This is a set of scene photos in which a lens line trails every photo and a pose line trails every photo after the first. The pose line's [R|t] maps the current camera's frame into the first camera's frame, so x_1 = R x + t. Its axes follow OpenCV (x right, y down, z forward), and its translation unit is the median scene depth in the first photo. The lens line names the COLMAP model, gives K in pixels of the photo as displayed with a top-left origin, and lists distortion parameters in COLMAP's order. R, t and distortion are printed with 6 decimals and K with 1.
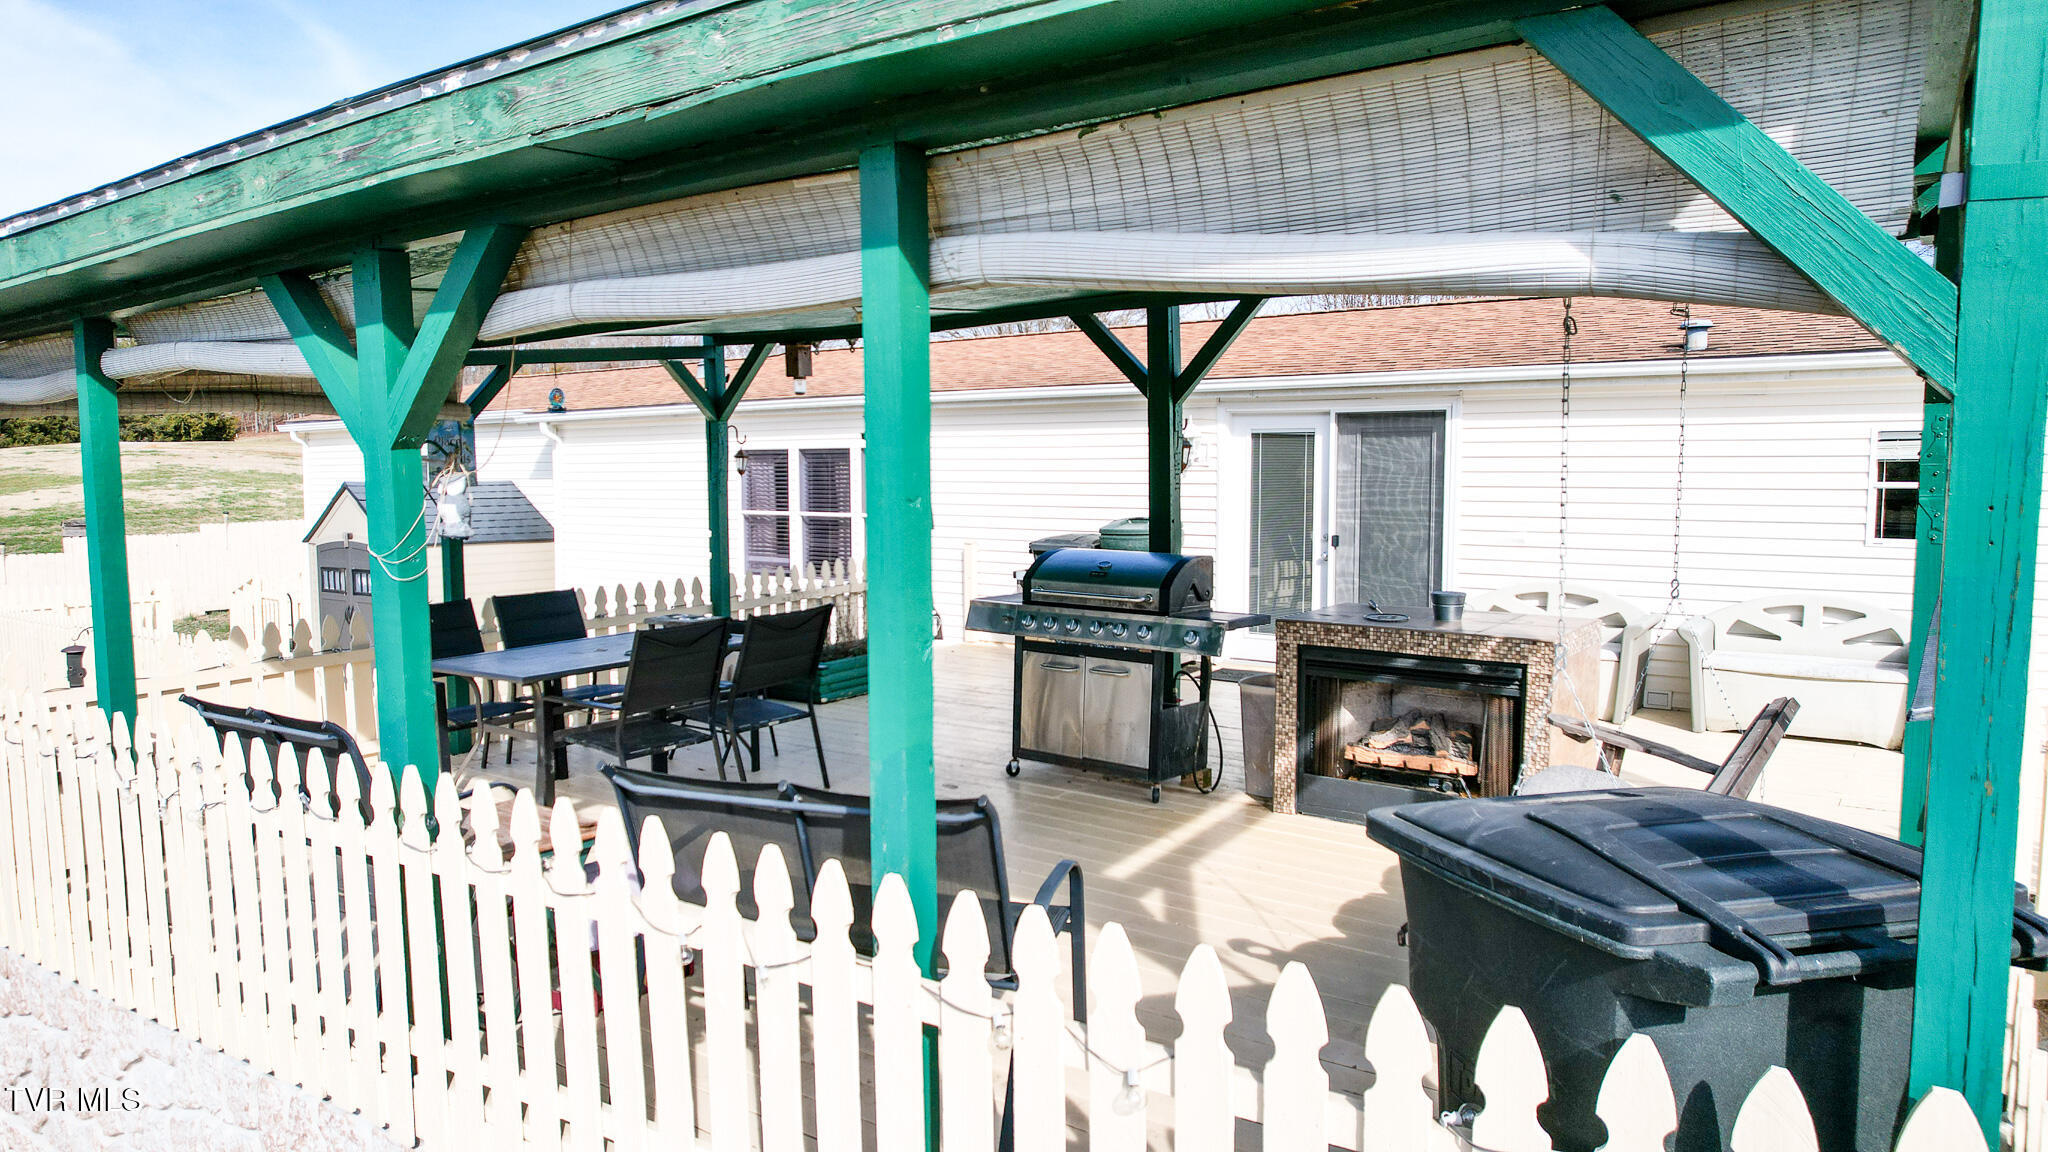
lens RADIAL K [[1299.7, 0, 1025.7], [0, 1299.7, 582.1], [0, 0, 1]] dist [-0.069565, 0.062507]
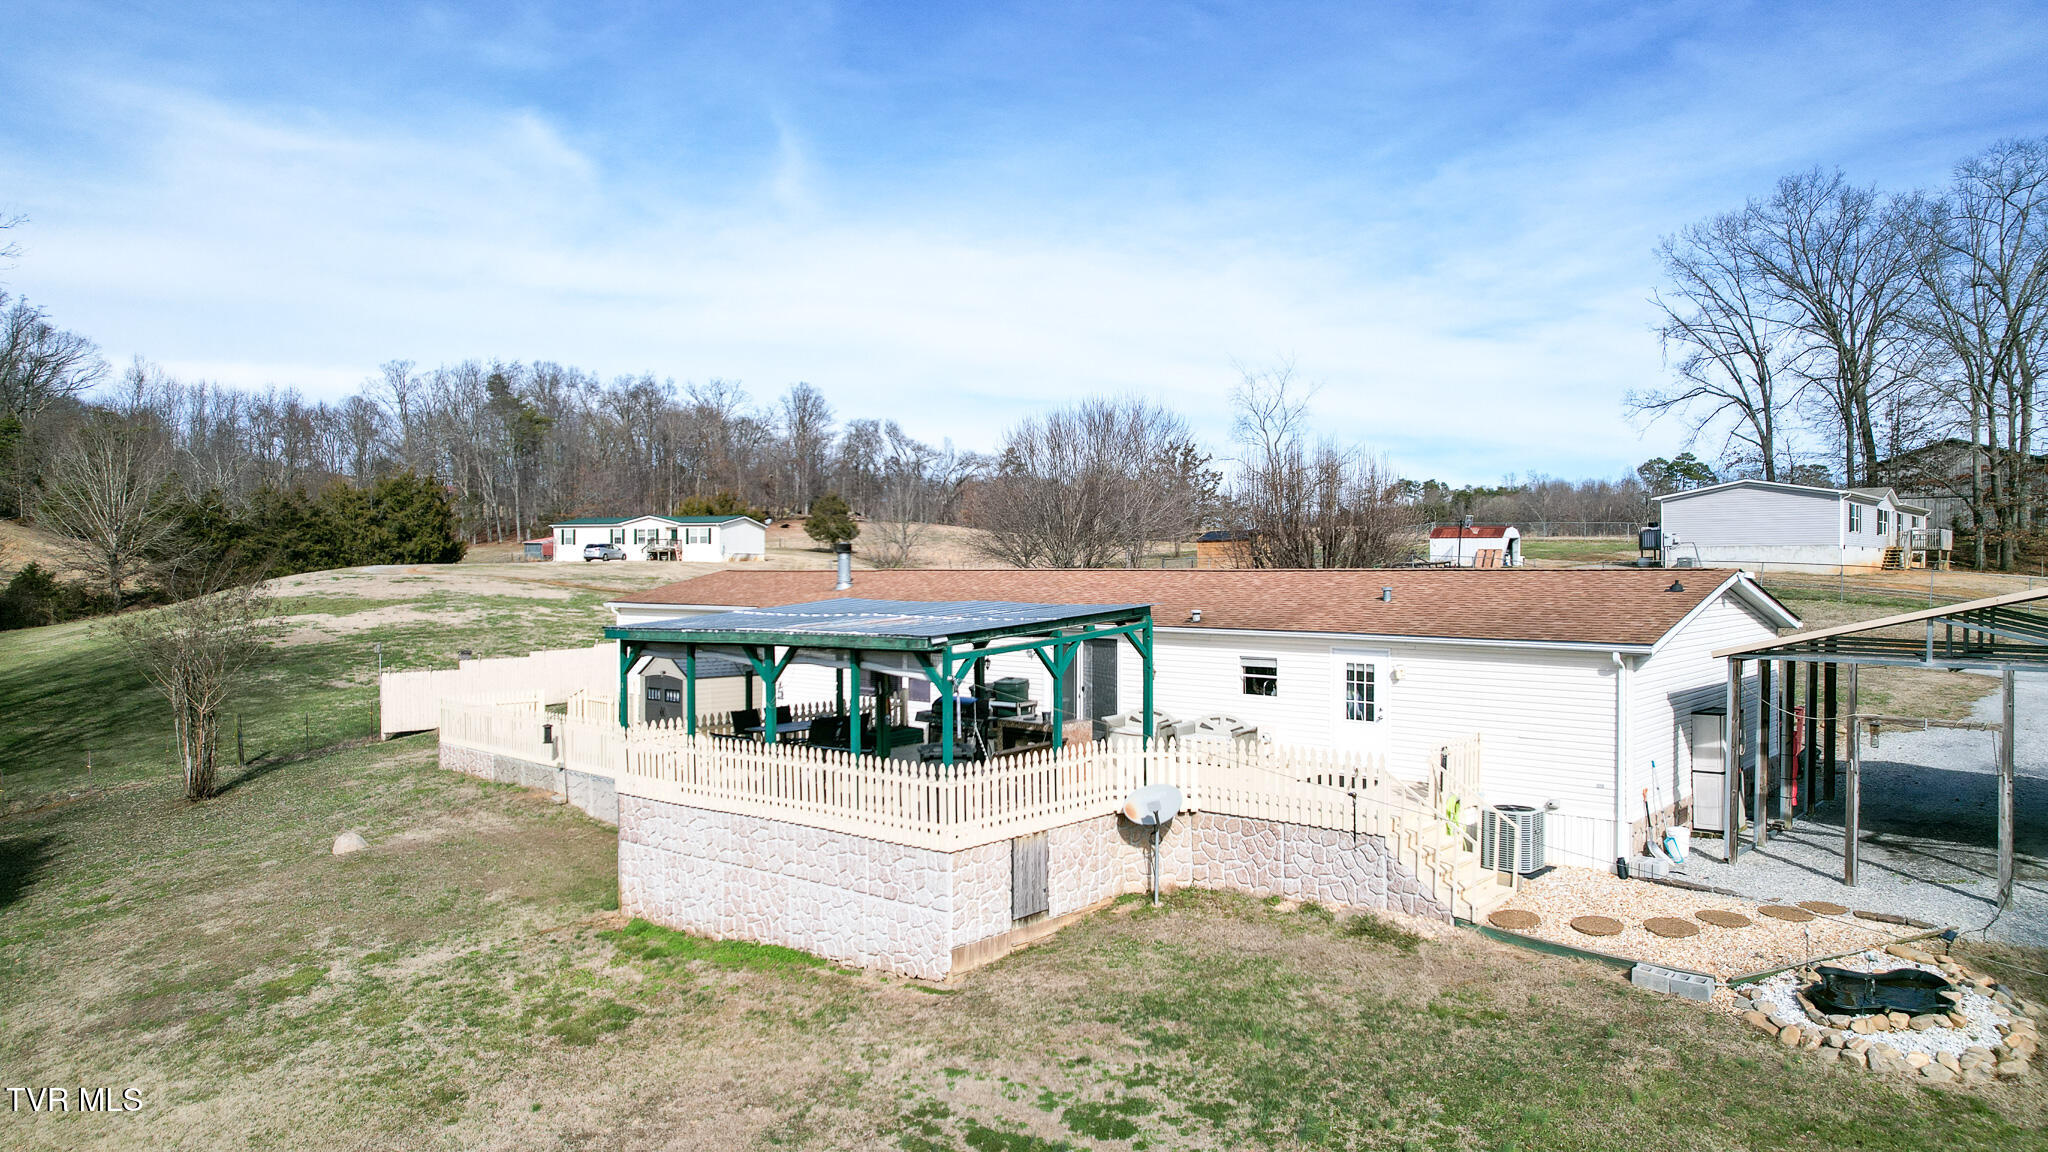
lens RADIAL K [[1299.7, 0, 1025.7], [0, 1299.7, 582.1], [0, 0, 1]] dist [-0.069565, 0.062507]
pose [[0.993932, 0.002698, -0.109965, 0.478042], [-0.011266, 0.996939, -0.077365, -0.049248], [0.109420, 0.078135, 0.990920, -1.772983]]
